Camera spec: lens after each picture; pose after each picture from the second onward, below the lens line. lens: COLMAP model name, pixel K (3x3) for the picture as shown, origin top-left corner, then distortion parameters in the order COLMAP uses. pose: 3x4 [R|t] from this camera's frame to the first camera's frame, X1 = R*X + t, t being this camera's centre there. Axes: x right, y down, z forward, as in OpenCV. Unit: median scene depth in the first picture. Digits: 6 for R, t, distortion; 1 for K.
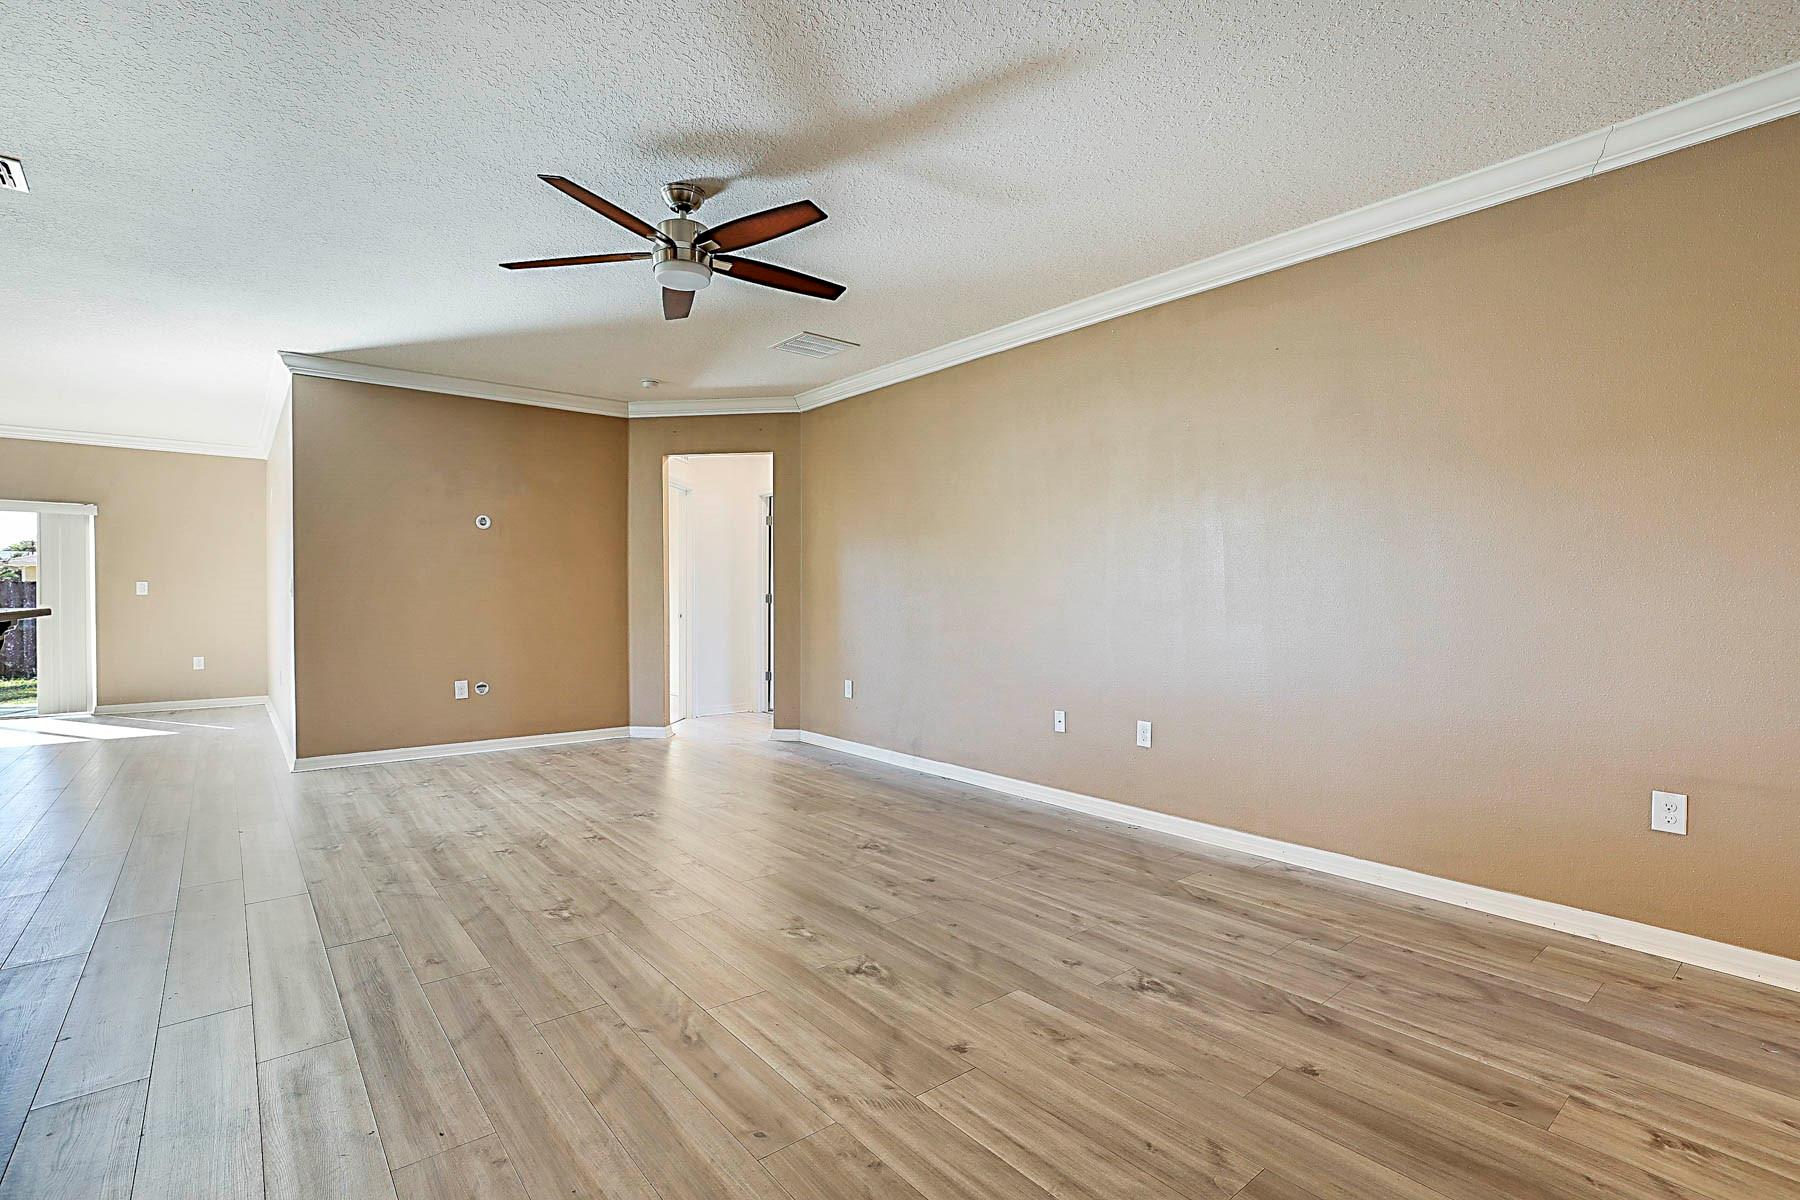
lens RADIAL K [[847.5, 0, 900.0], [0, 847.5, 600.0], [0, 0, 1]] dist [-0.041461, 0.020244]
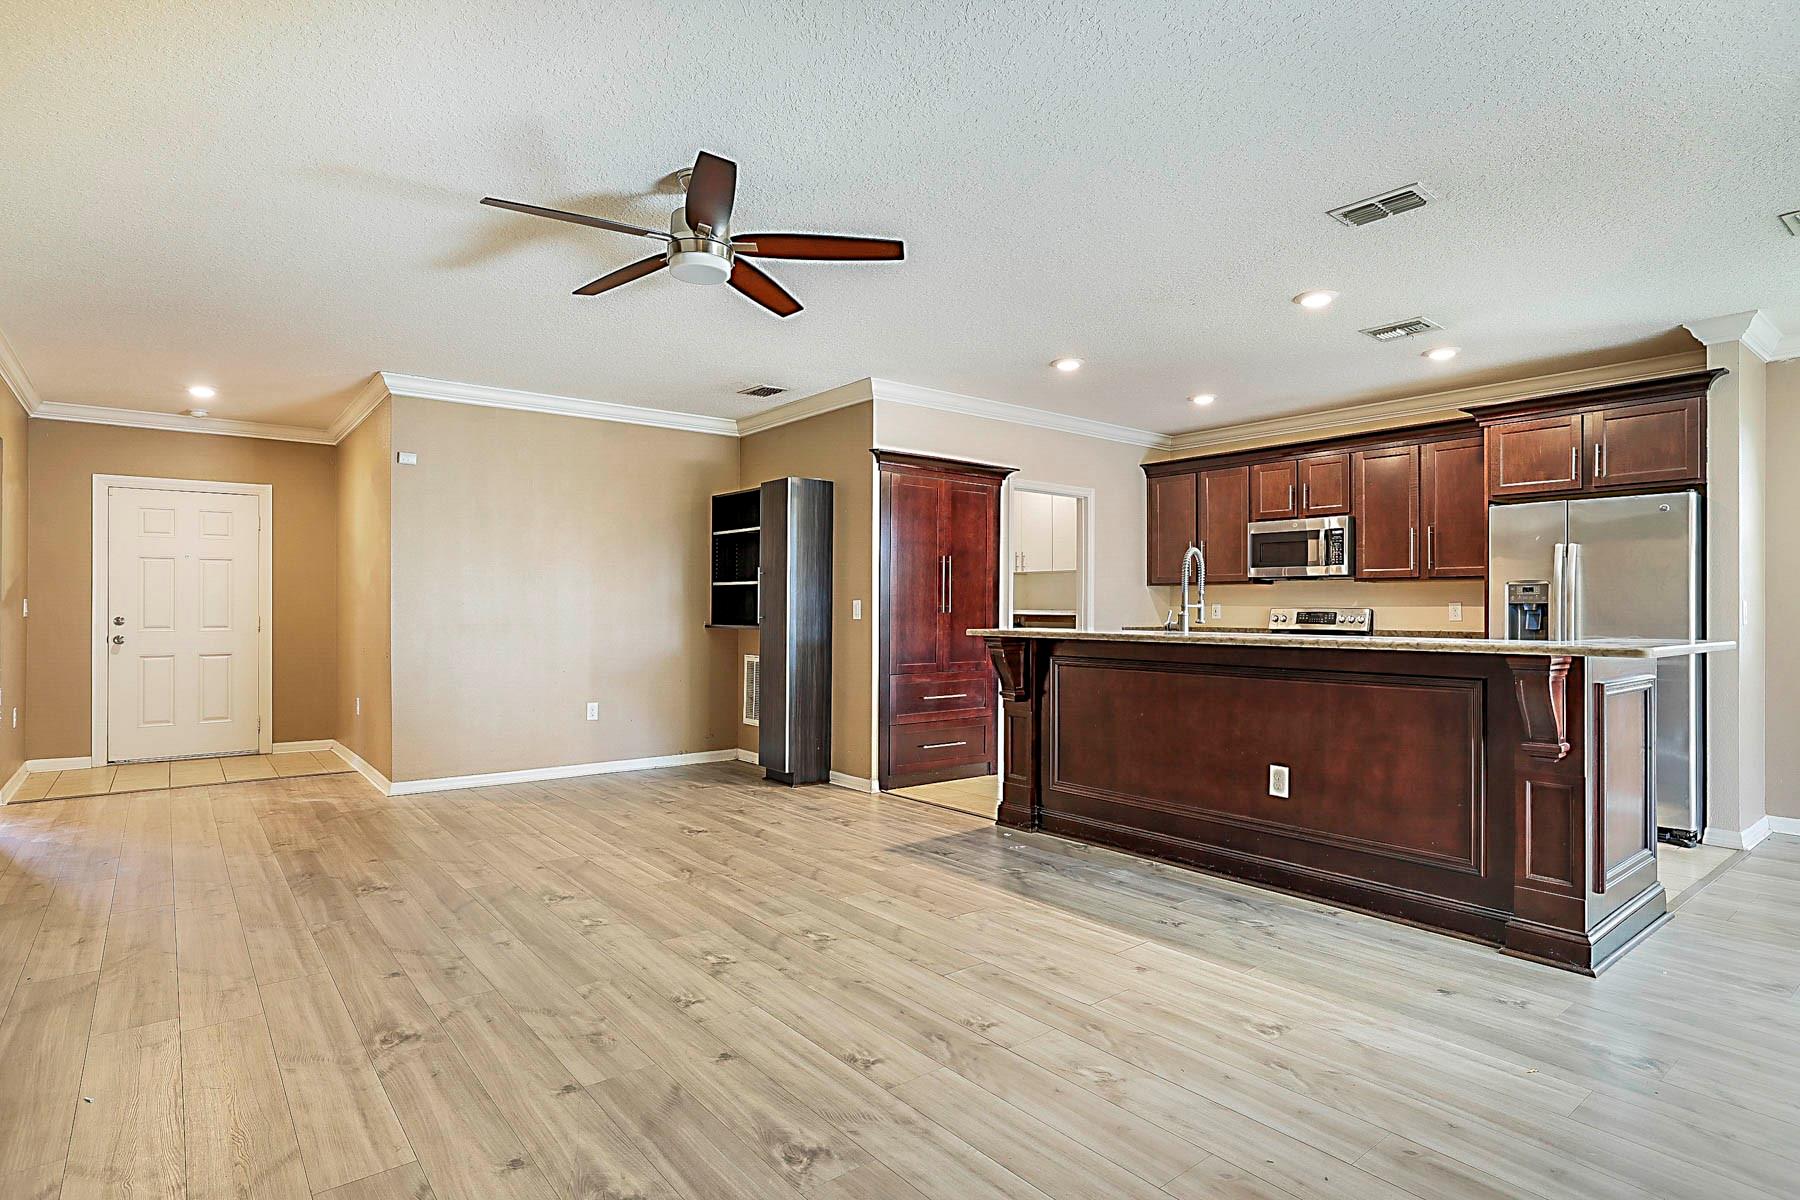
lens RADIAL K [[927.1, 0, 900.0], [0, 927.1, 600.0], [0, 0, 1]] dist [-0.037907, 0.027334]
pose [[-0.999963, -0.003820, 0.007757, -0.448664], [-0.003849, 0.999986, -0.003687, -0.025955], [-0.007743, -0.003716, -0.999963, 1.855180]]
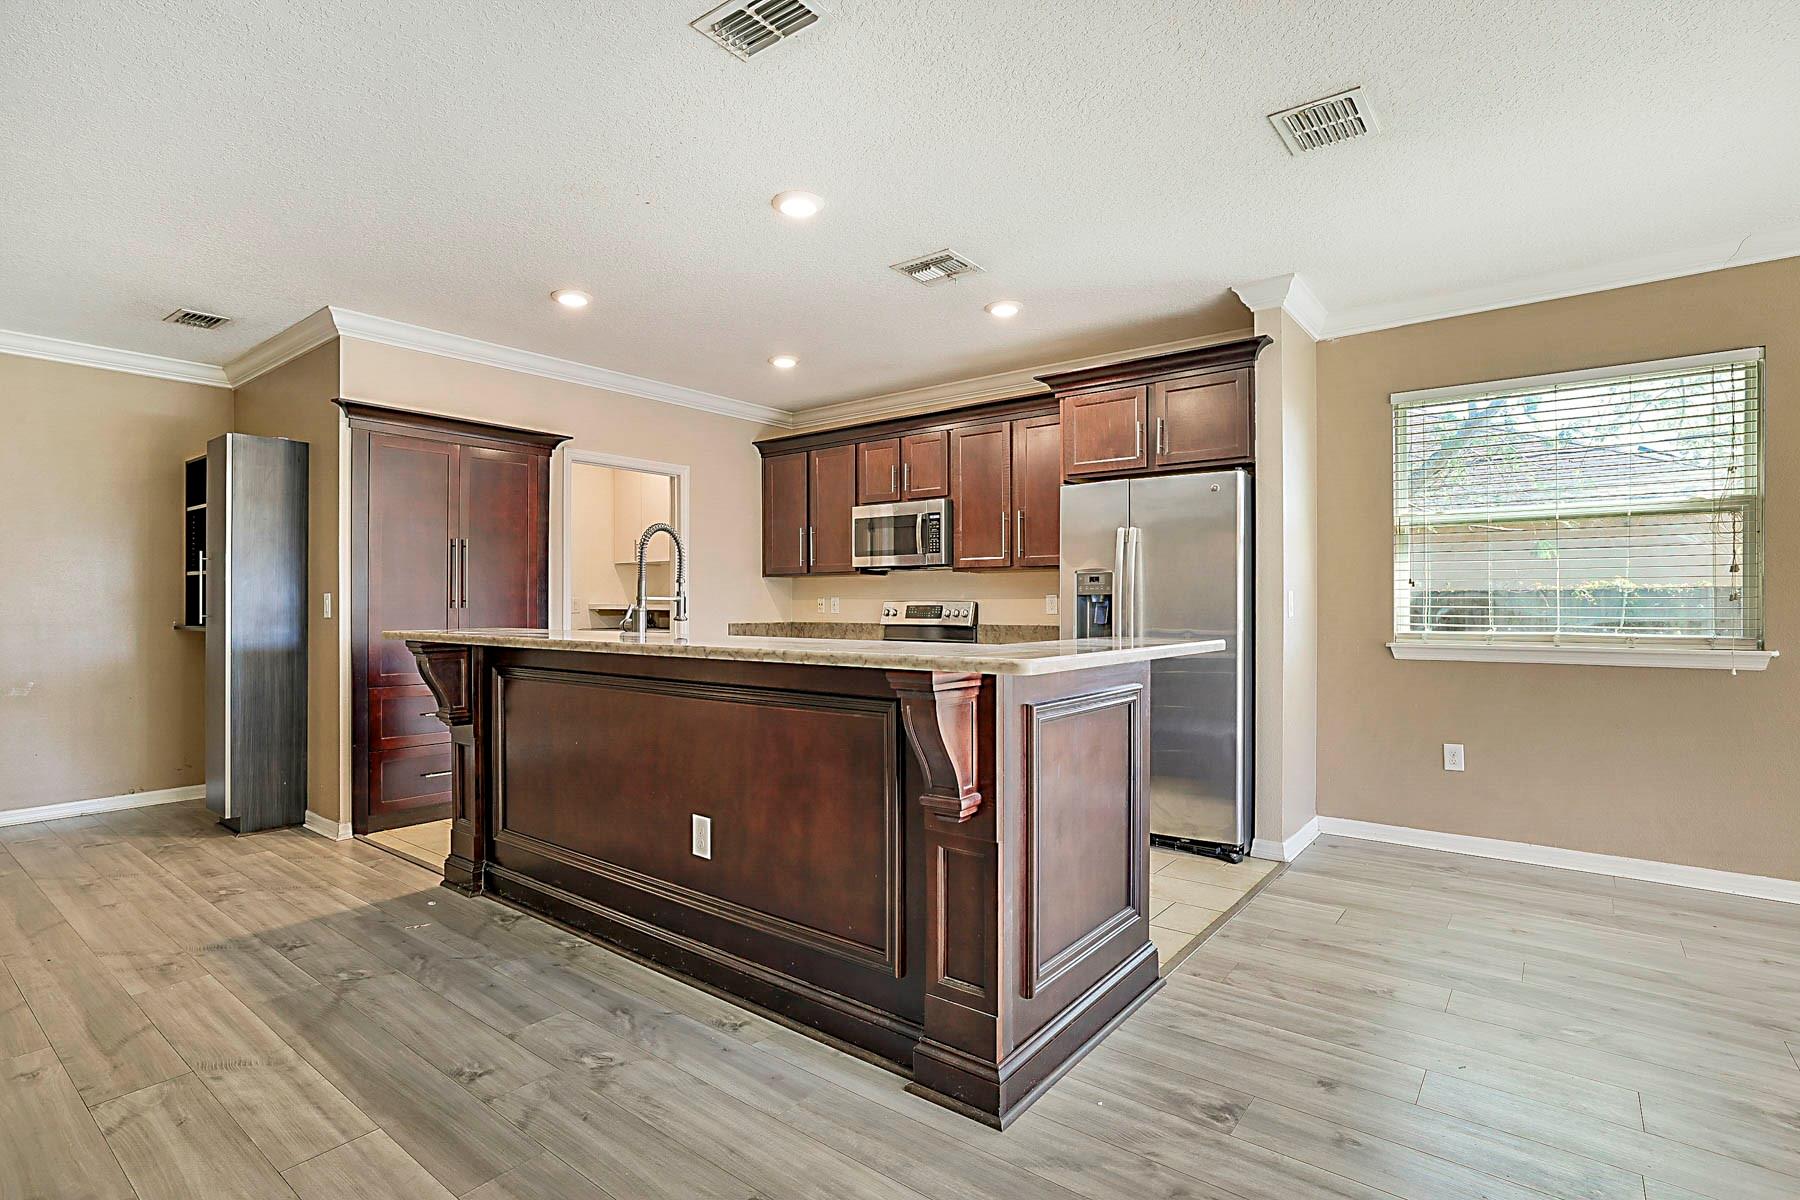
lens RADIAL K [[869.8, 0, 896.3], [0, 869.8, 600.7], [0, 0, 1]] dist [-0.040615, 0.022994]
pose [[-0.975380, 0.000376, -0.220533, -0.910487], [-0.000180, 0.999997, 0.002500, -0.023994], [0.220533, 0.002478, -0.975376, 1.516364]]
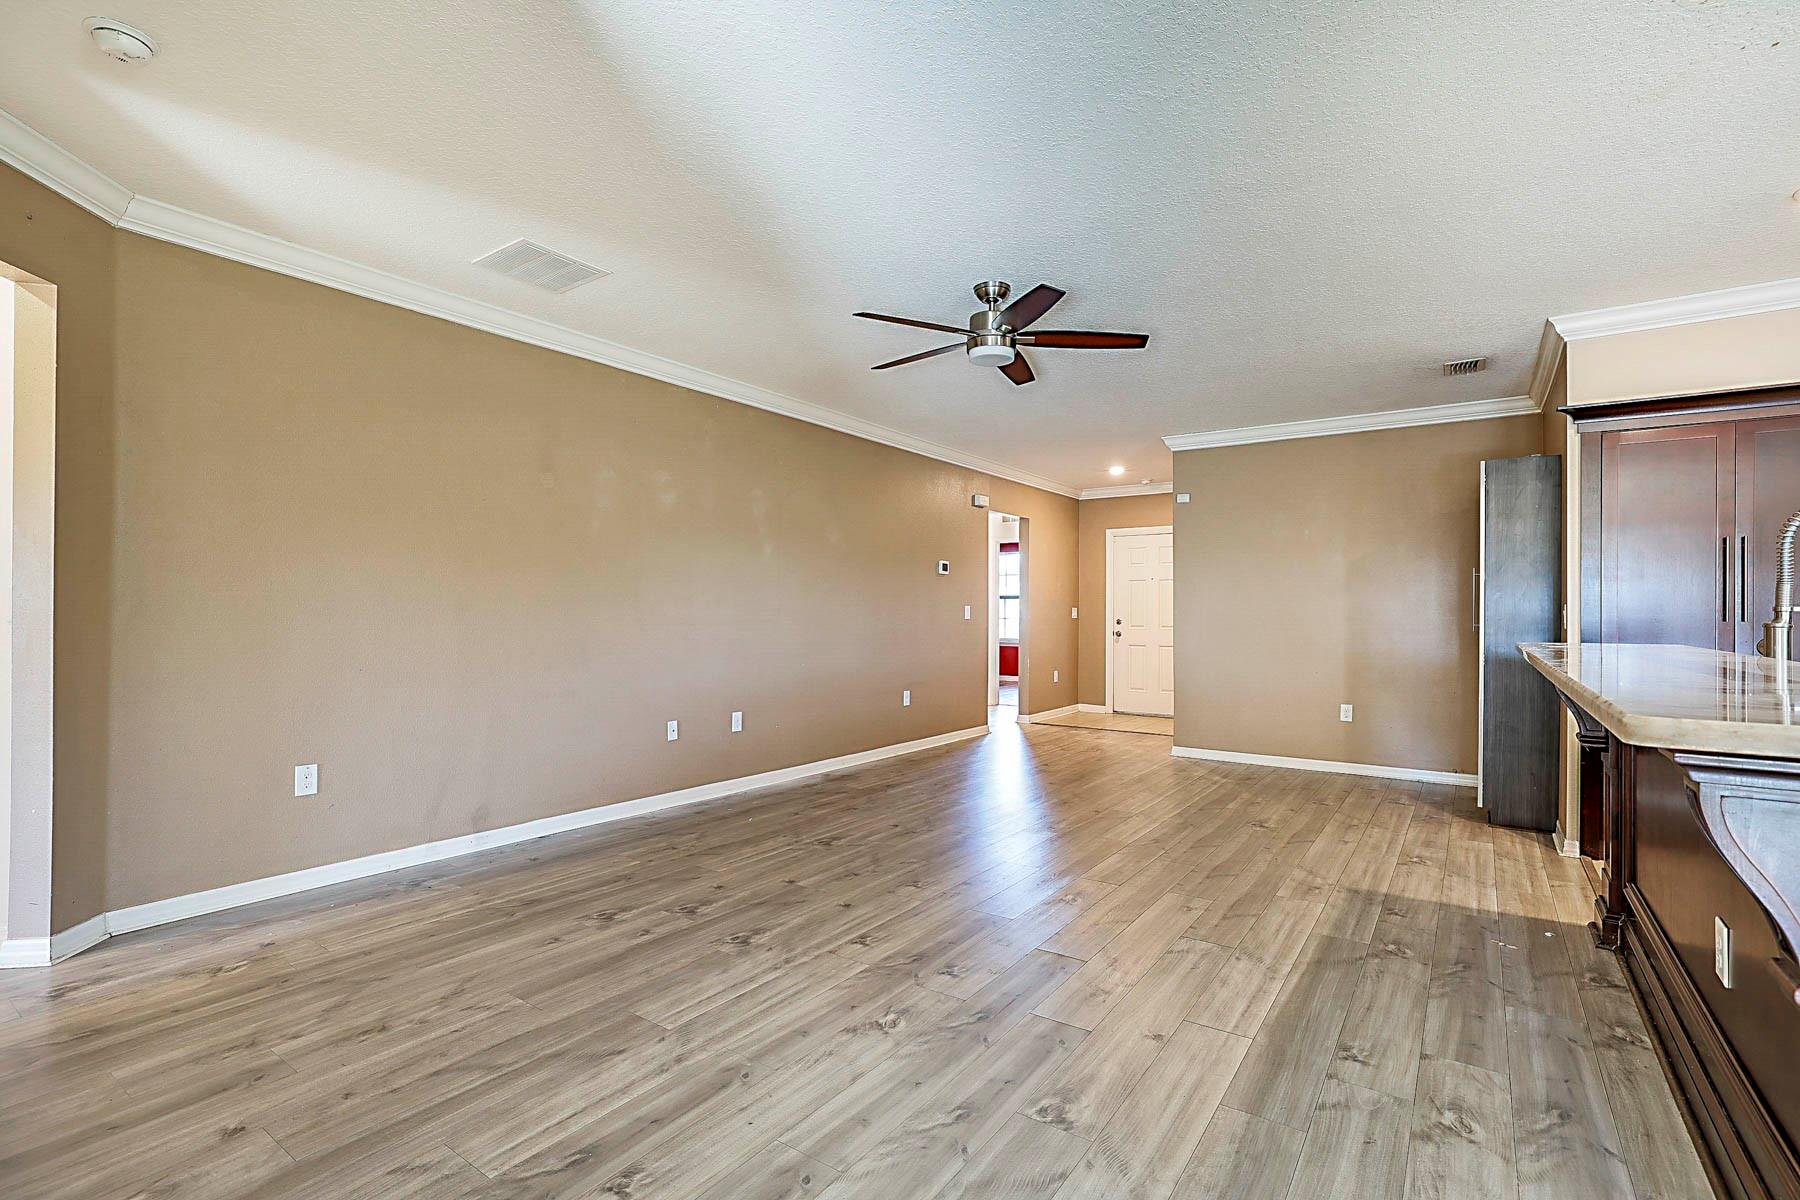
lens RADIAL K [[834.5, 0, 900.5], [0, 834.5, 606.8], [0, 0, 1]] dist [-0.046267, 0.022874]
pose [[-0.273228, 0.002114, 0.961947, -1.266428], [-0.001250, 0.999996, -0.002552, -0.023608], [-0.961948, -0.001900, -0.273224, 1.349510]]
